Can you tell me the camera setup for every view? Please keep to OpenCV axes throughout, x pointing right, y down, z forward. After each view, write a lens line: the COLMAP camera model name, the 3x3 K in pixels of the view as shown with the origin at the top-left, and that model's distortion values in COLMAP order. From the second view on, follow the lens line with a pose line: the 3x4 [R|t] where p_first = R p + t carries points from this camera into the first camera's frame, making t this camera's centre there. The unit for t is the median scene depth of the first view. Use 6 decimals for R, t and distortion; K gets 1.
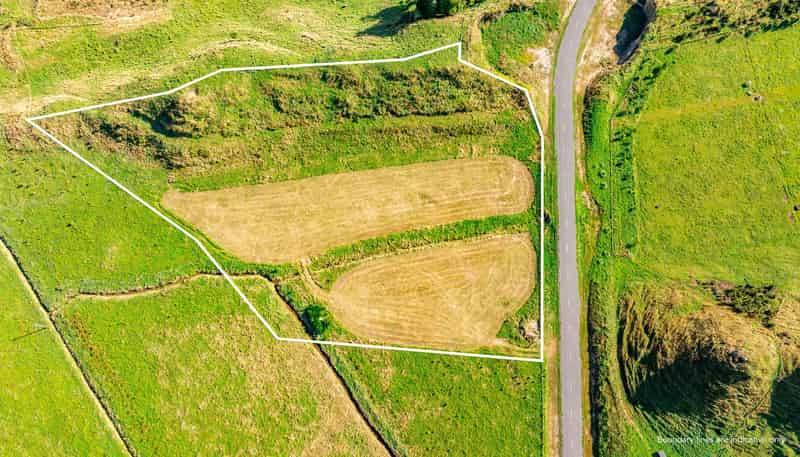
lens RADIAL K [[551.5, 0, 400.0], [0, 551.5, 228.5], [0, 0, 1]] dist [-0.057301, 0.073155]
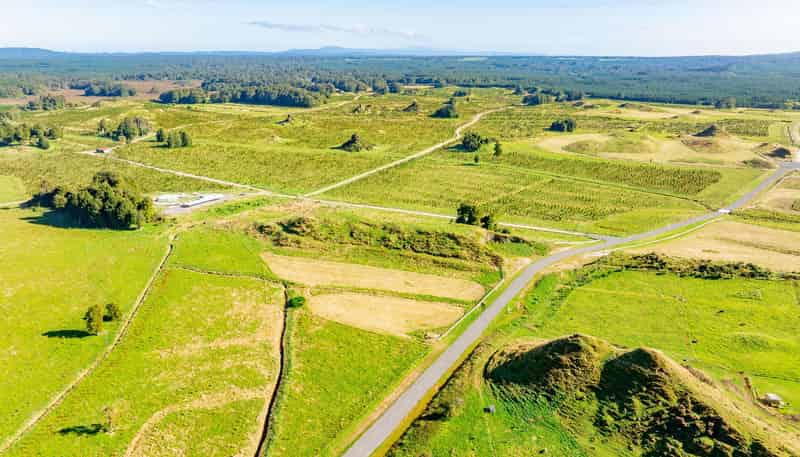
lens RADIAL K [[551.5, 0, 400.0], [0, 551.5, 228.5], [0, 0, 1]] dist [-0.057301, 0.073155]
pose [[0.889659, 0.151002, -0.430935, 0.712913], [-0.442972, 0.514457, -0.734241, 1.062949], [0.110825, 0.844117, 0.524581, 0.157640]]
